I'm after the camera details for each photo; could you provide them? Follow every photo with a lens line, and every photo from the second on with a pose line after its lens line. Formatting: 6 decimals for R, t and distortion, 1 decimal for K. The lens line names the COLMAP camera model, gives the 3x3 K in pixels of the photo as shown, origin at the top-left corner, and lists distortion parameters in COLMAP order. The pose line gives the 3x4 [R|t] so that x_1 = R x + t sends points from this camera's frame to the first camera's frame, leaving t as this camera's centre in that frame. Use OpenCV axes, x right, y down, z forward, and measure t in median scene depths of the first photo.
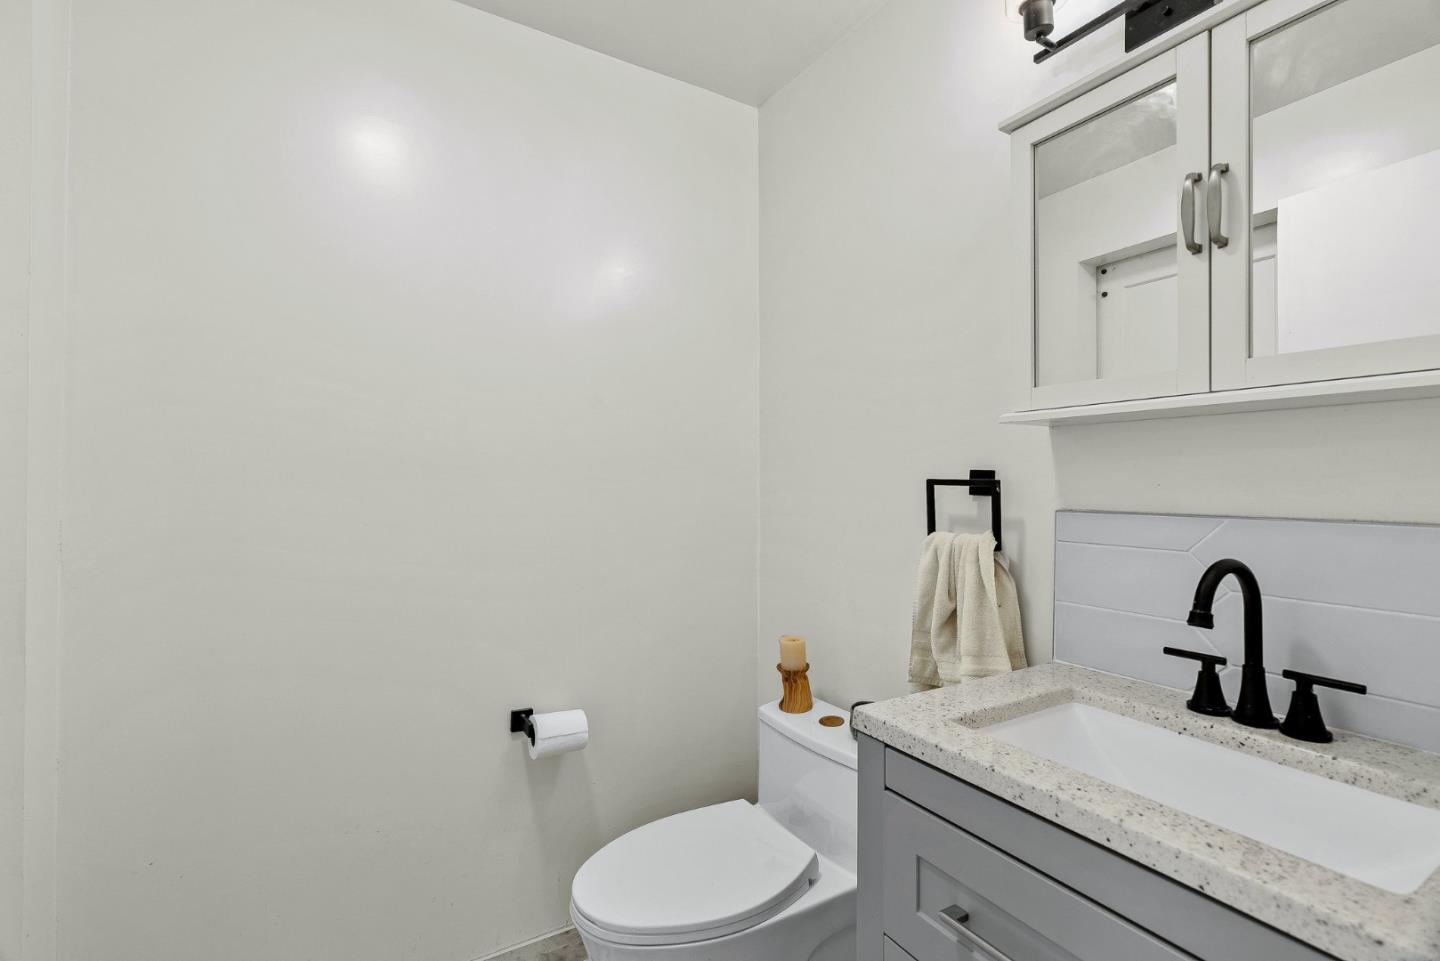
lens RADIAL K [[651.1, 0, 719.7], [0, 651.1, 480.2], [0, 0, 1]] dist [-0.013468, -0.000973]
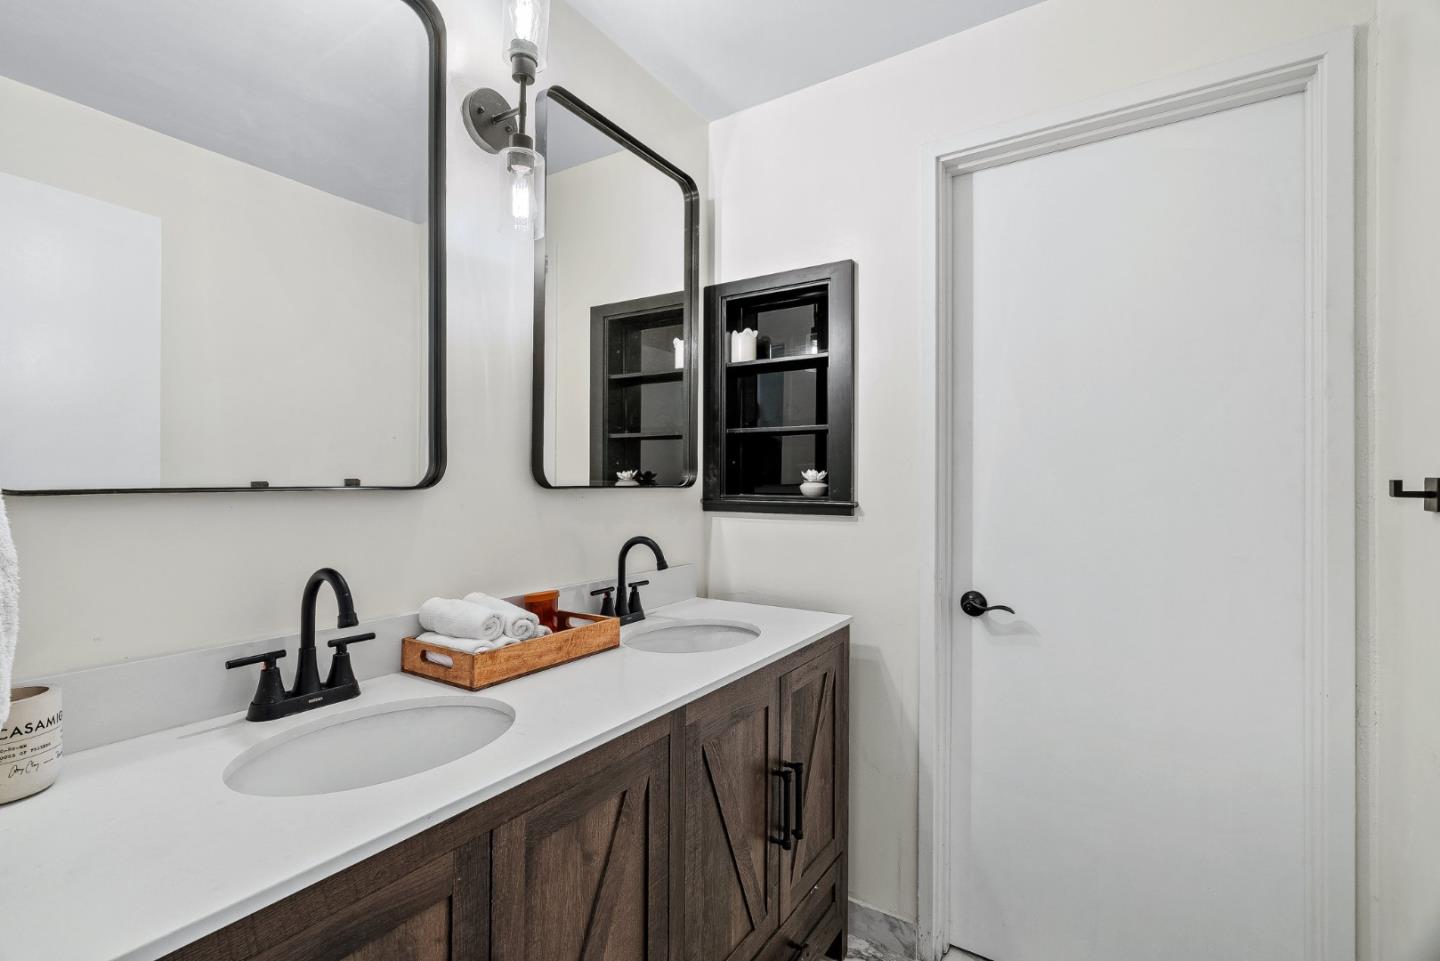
lens RADIAL K [[651.1, 0, 720.1], [0, 651.1, 480.6], [0, 0, 1]] dist [-0.013468, -0.000973]
pose [[-0.450967, 0.002302, 0.892538, -0.595881], [-0.002161, 0.999991, -0.003671, -0.015297], [-0.892538, -0.003584, -0.450958, 0.897308]]
